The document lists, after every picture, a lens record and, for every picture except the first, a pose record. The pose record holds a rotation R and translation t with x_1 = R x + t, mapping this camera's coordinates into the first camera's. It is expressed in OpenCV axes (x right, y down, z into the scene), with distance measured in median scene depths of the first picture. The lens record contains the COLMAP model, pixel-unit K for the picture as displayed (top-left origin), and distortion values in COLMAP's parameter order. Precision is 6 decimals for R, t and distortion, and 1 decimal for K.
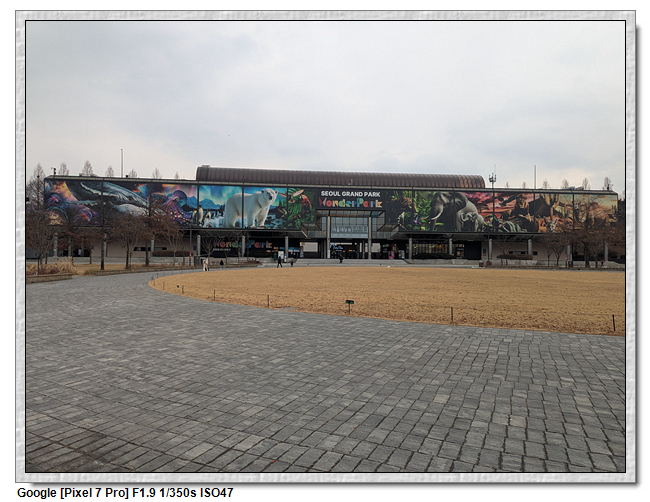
lens RADIAL K [[421.2, 0, 325.1], [0, 421.2, 248.7], [0, 0, 1]] dist [0.072691, -0.031837]
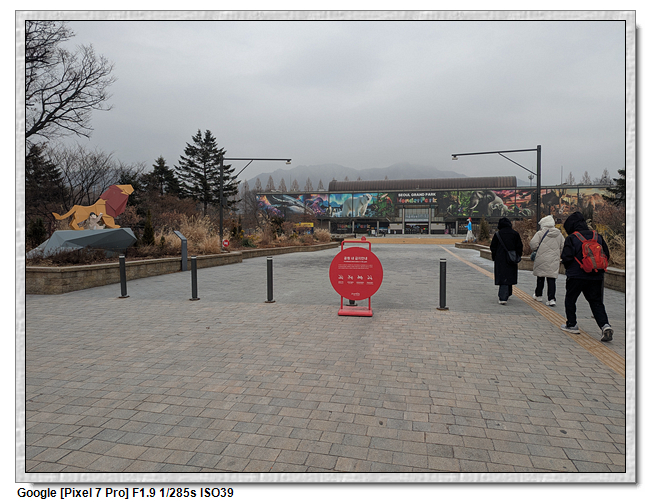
lens RADIAL K [[421.2, 0, 321.2], [0, 421.2, 247.0], [0, 0, 1]] dist [0.072691, -0.031837]
pose [[0.944397, 0.005664, -0.328758, 0.252564], [0.009271, 0.998995, 0.043843, -0.001786], [0.328676, -0.044454, 0.943396, -0.689861]]
